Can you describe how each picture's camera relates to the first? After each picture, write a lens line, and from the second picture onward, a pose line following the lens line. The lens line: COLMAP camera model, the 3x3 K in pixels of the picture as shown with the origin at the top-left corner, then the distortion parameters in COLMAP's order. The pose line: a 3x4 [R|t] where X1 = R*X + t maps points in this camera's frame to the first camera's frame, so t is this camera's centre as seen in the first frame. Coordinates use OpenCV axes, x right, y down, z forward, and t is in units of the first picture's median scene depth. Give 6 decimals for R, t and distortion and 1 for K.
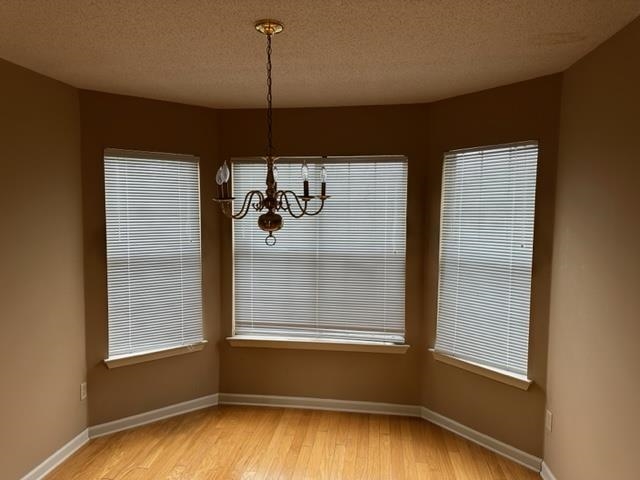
lens RADIAL K [[446.7, 0, 320.0], [0, 446.7, 240.0], [0, 0, 1]] dist [0.072390, -0.121767]
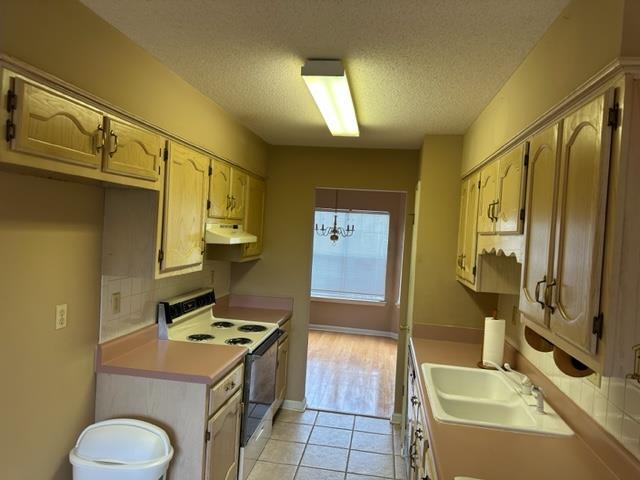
lens RADIAL K [[446.7, 0, 320.0], [0, 446.7, 240.0], [0, 0, 1]] dist [0.072390, -0.121767]
pose [[0.998331, 0.054049, -0.020339, -0.090991], [-0.055155, 0.996766, -0.058447, 0.094111], [0.017115, 0.059471, 0.998083, -1.202873]]
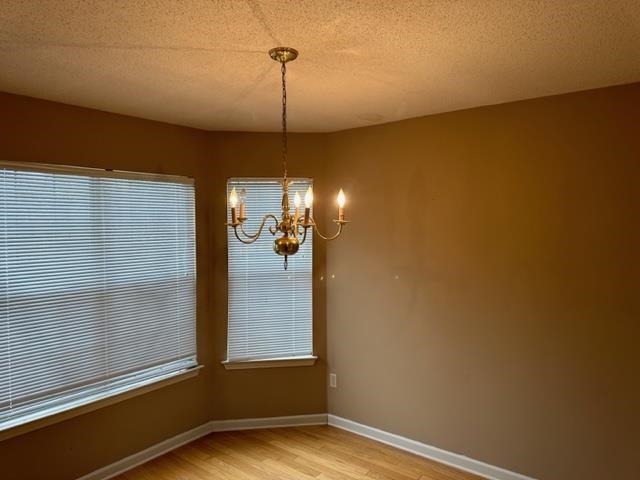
lens RADIAL K [[446.7, 0, 320.0], [0, 446.7, 240.0], [0, 0, 1]] dist [0.072390, -0.121767]
pose [[0.501890, -0.045507, 0.863734, -0.579101], [0.079612, 0.996806, 0.006258, -0.033434], [-0.861260, 0.065623, 0.503910, 0.271213]]
